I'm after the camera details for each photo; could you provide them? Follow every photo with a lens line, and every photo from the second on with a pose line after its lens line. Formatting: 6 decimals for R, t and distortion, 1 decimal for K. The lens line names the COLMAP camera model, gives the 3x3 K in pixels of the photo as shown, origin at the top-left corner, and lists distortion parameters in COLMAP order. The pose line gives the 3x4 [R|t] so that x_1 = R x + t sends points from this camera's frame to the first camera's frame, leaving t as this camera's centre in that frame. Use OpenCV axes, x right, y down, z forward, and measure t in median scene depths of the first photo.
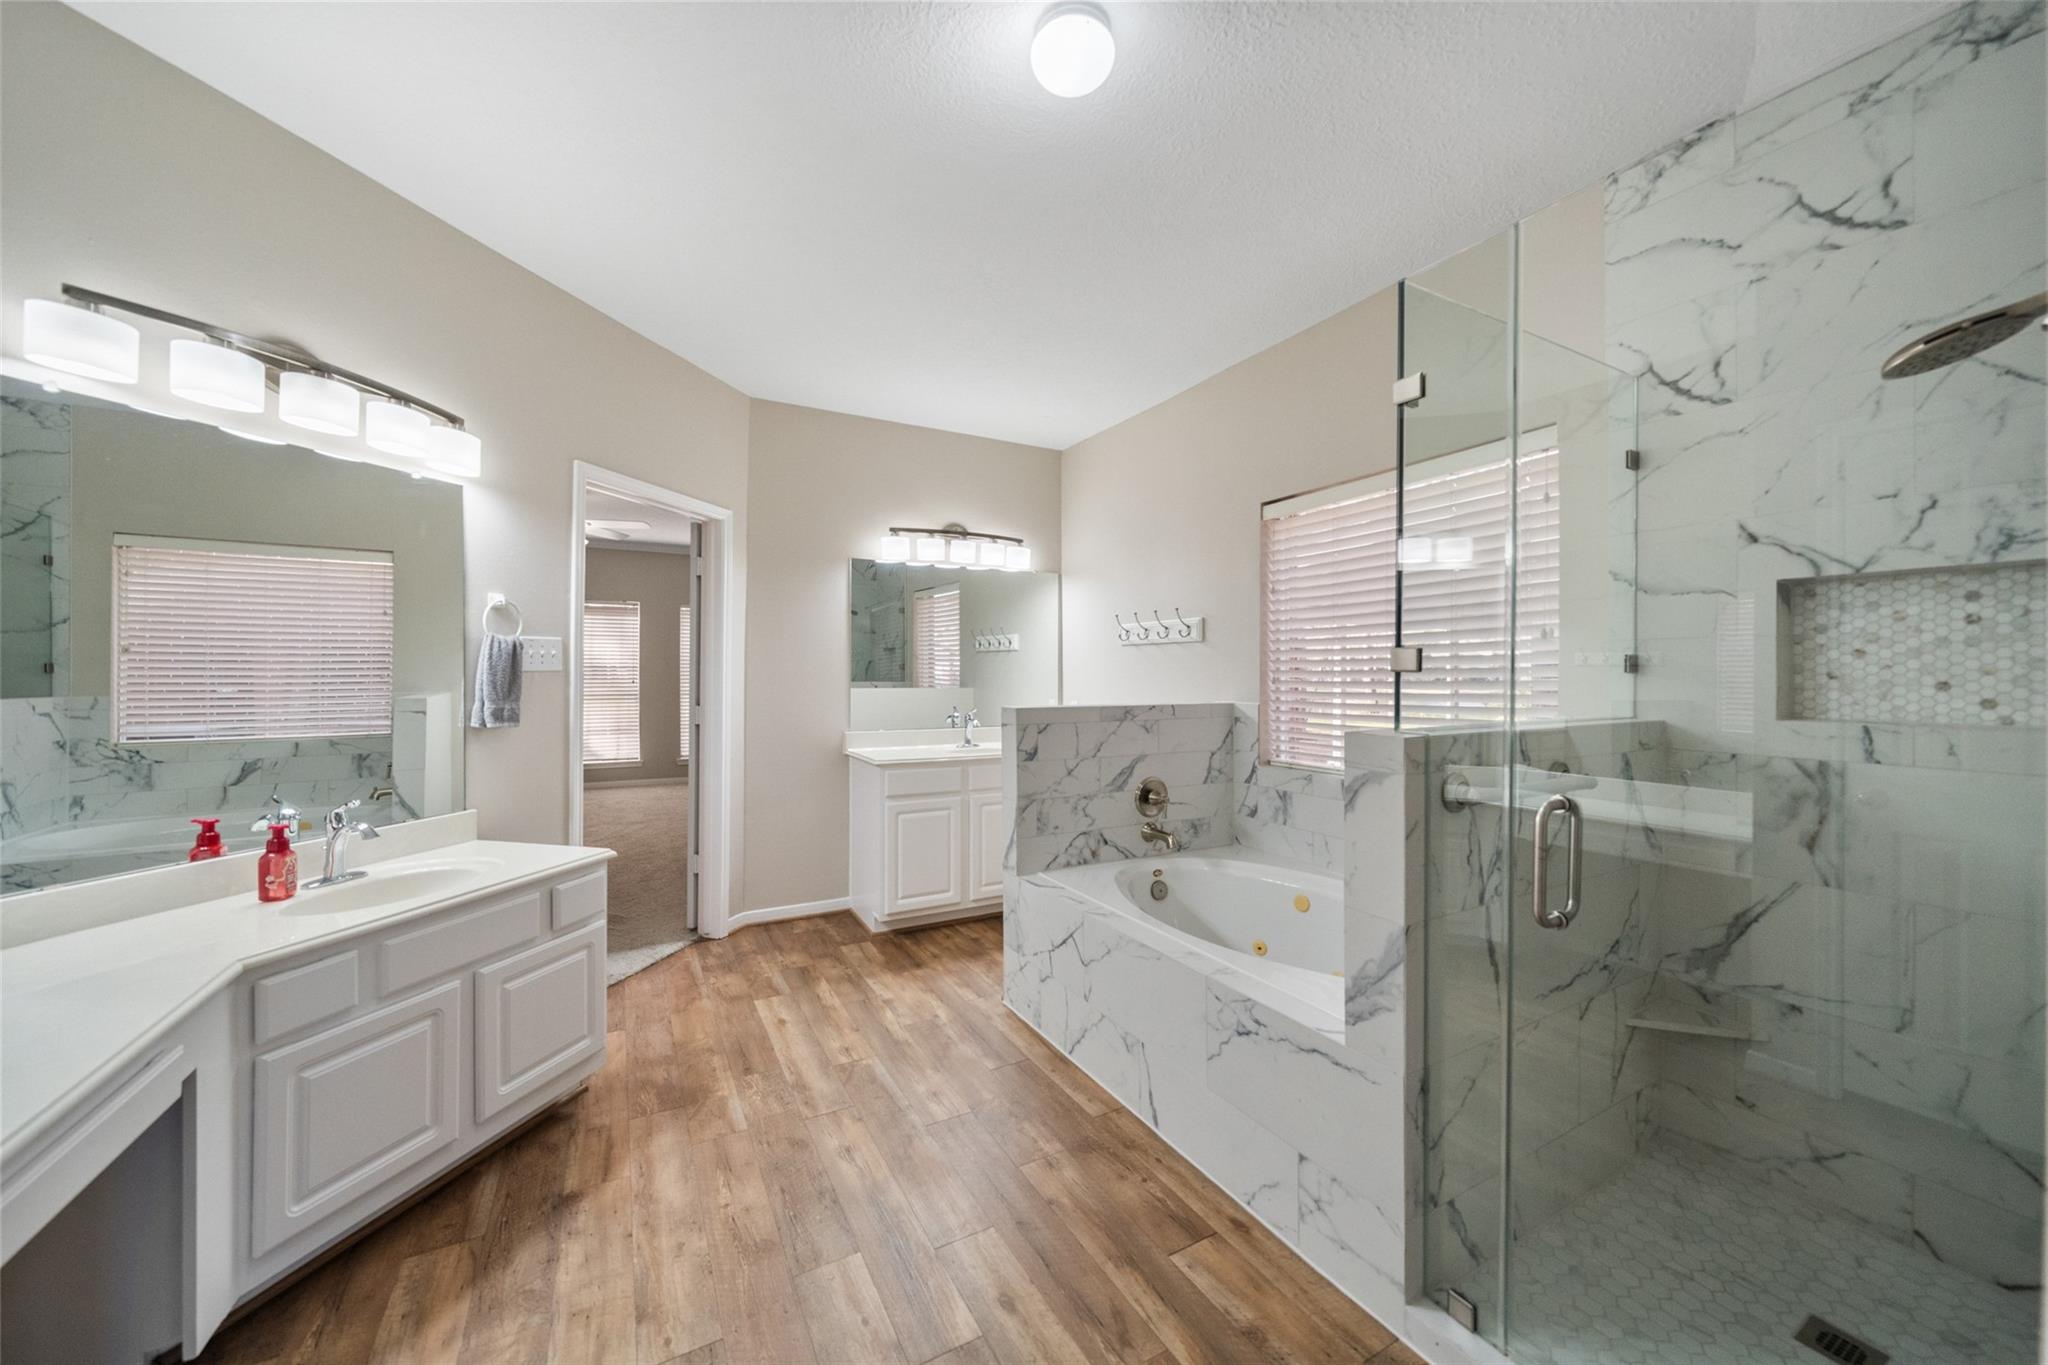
lens RADIAL K [[745.3, 0, 1024.0], [0, 745.3, 682.5], [0, 0, 1]] dist [-0.002015, -0.000131]
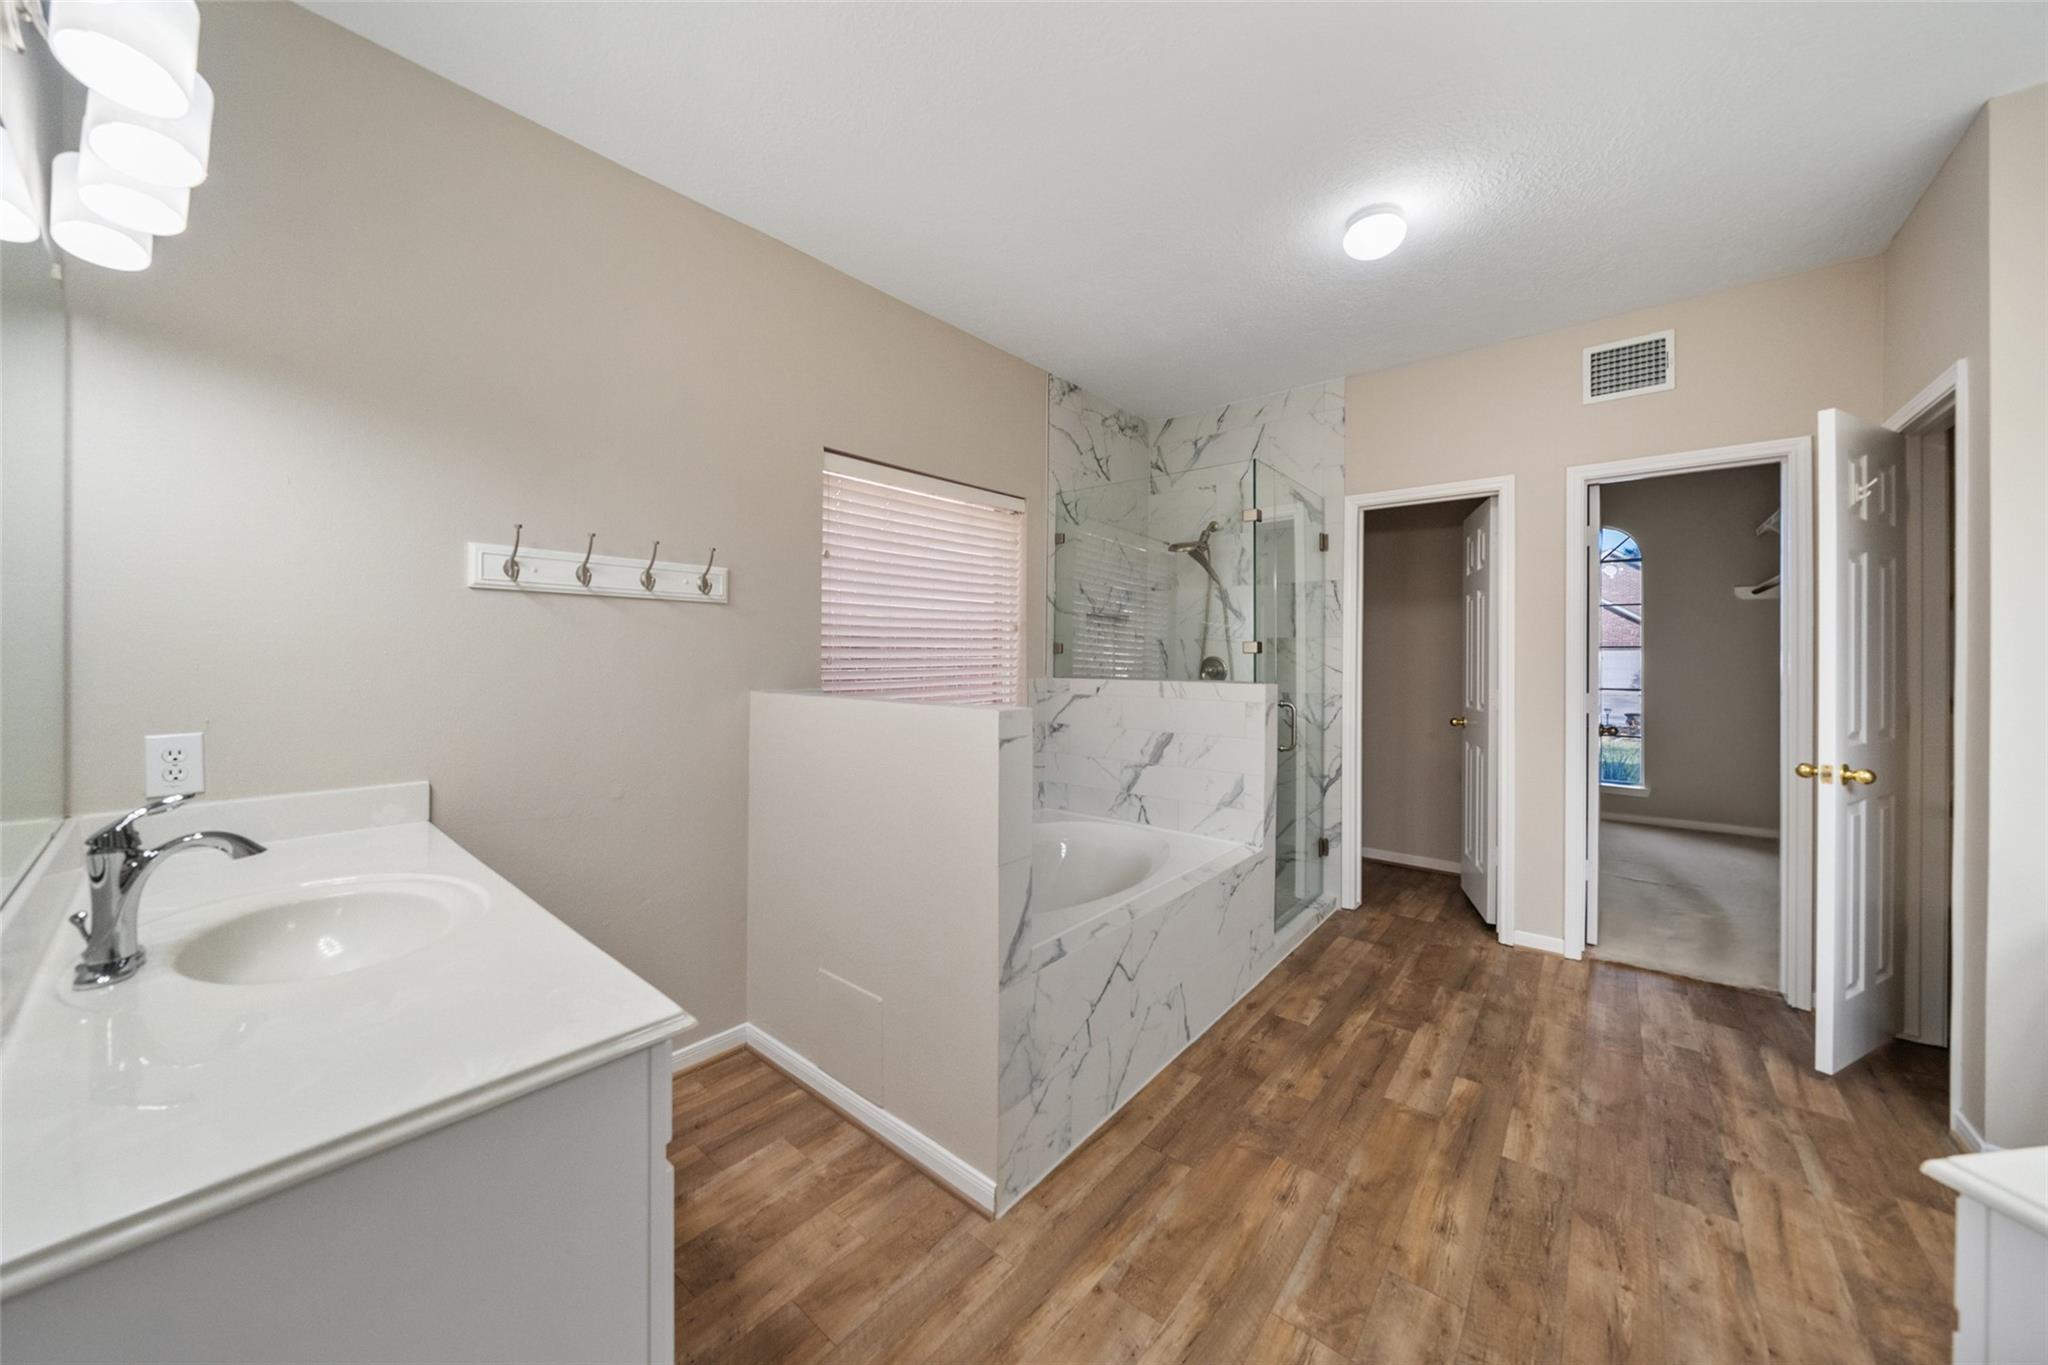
lens RADIAL K [[709.9, 0, 1018.6], [0, 709.9, 656.1], [0, 0, 1]] dist [-0.007574, 0.000111]
pose [[-0.360808, -0.006778, 0.932616, -0.609743], [0.006977, 0.999926, 0.009967, -0.017318], [-0.932614, 0.010103, -0.360734, 1.318749]]
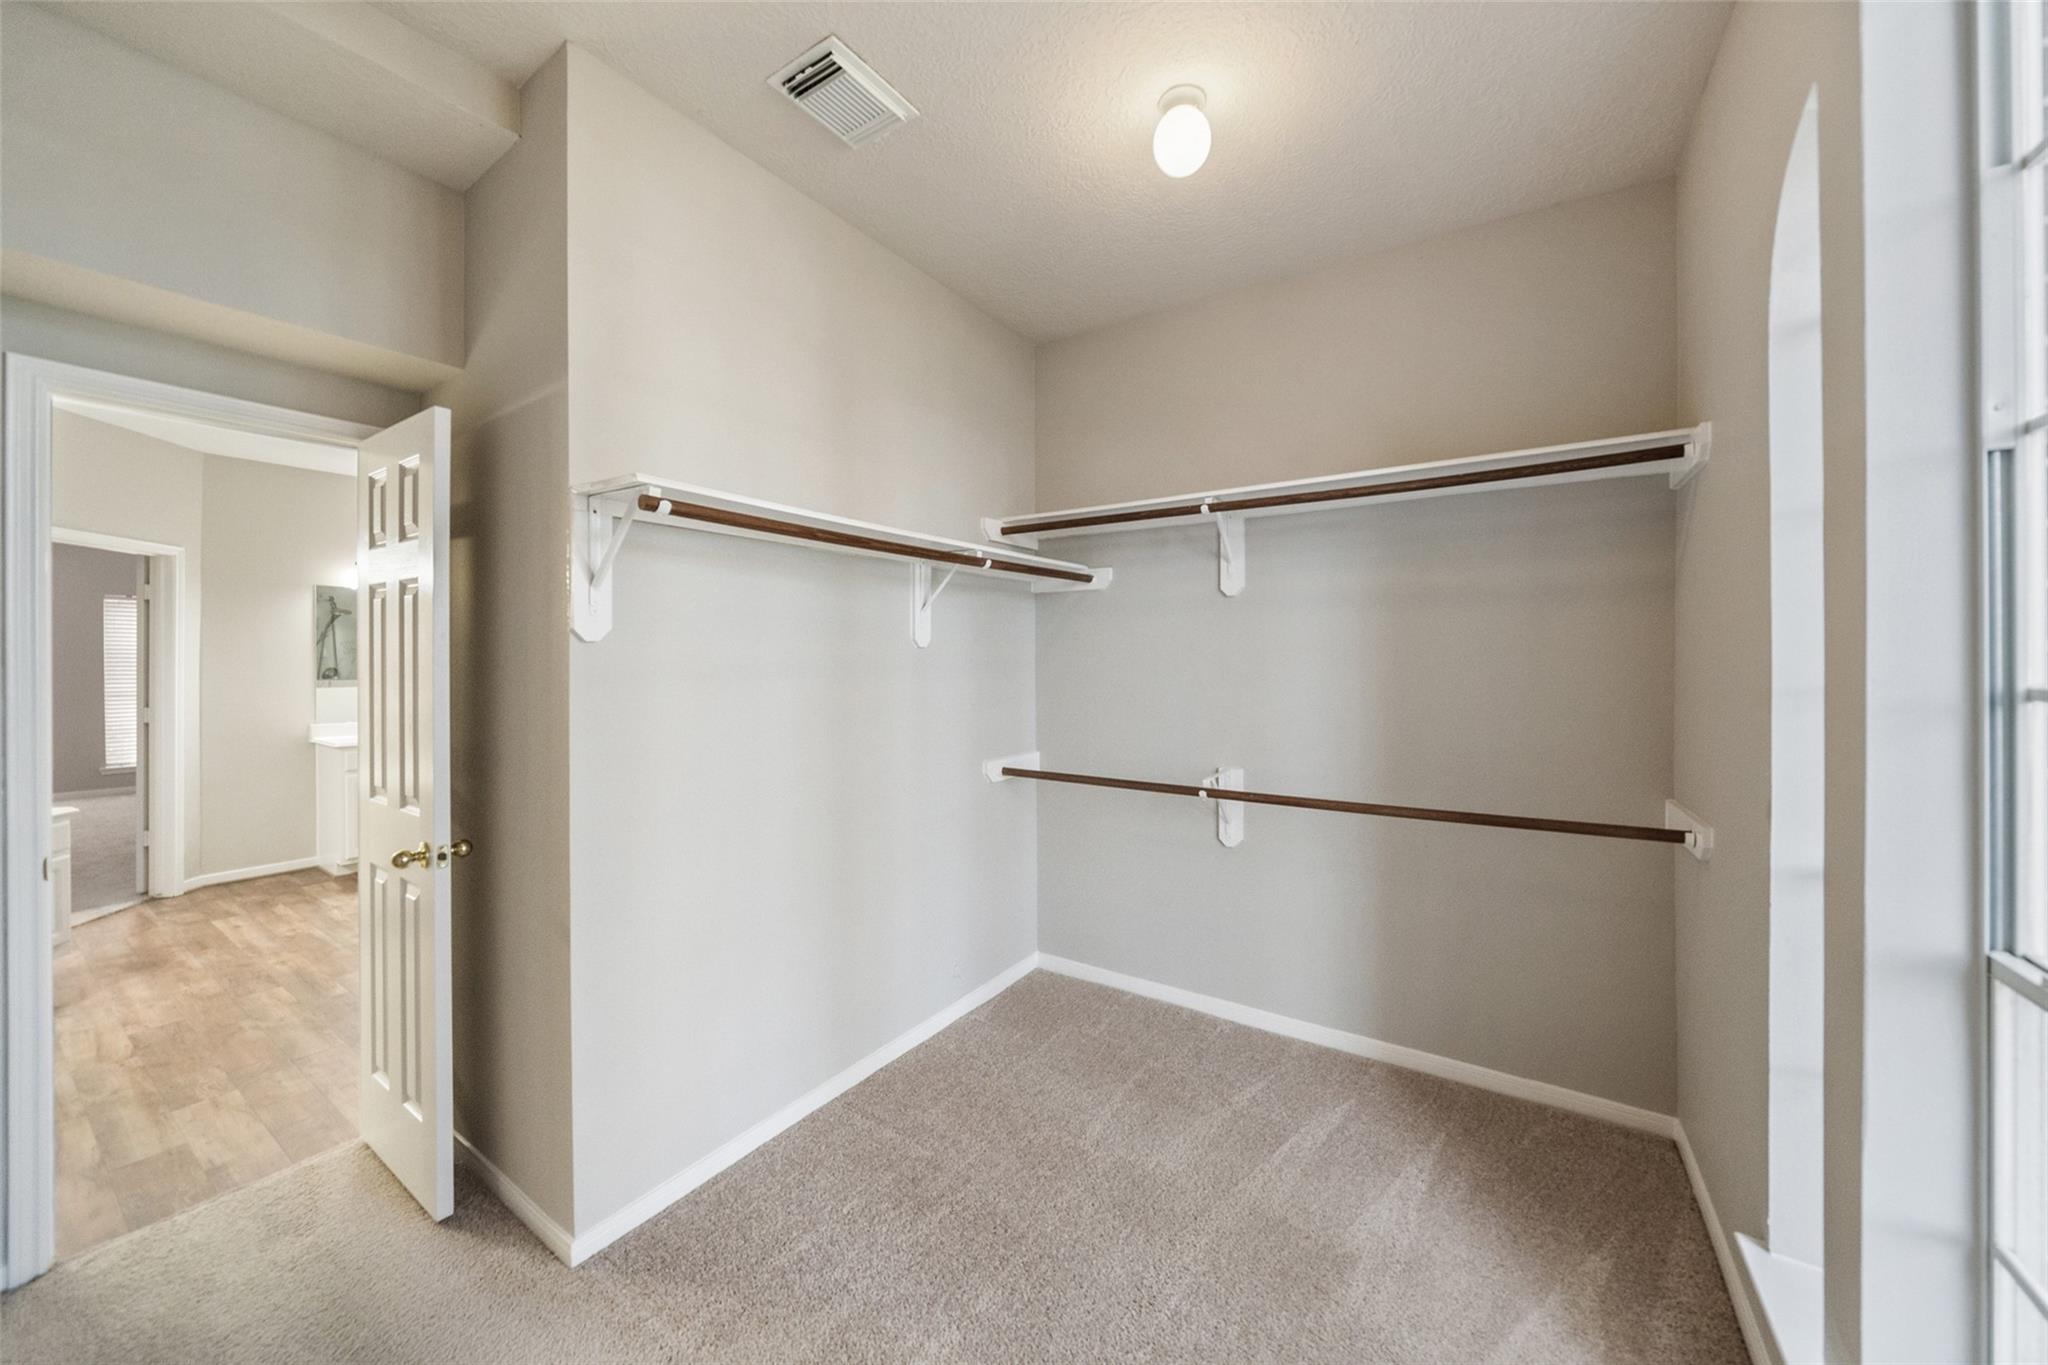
lens RADIAL K [[736.2, 0, 991.3], [0, 736.2, 665.5], [0, 0, 1]] dist [0.000017, 0.000105]
pose [[0.896407, -0.010436, 0.443109, 0.374813], [0.011961, 0.999928, -0.000648, -0.029837], [-0.443070, 0.005880, 0.896468, -0.971693]]
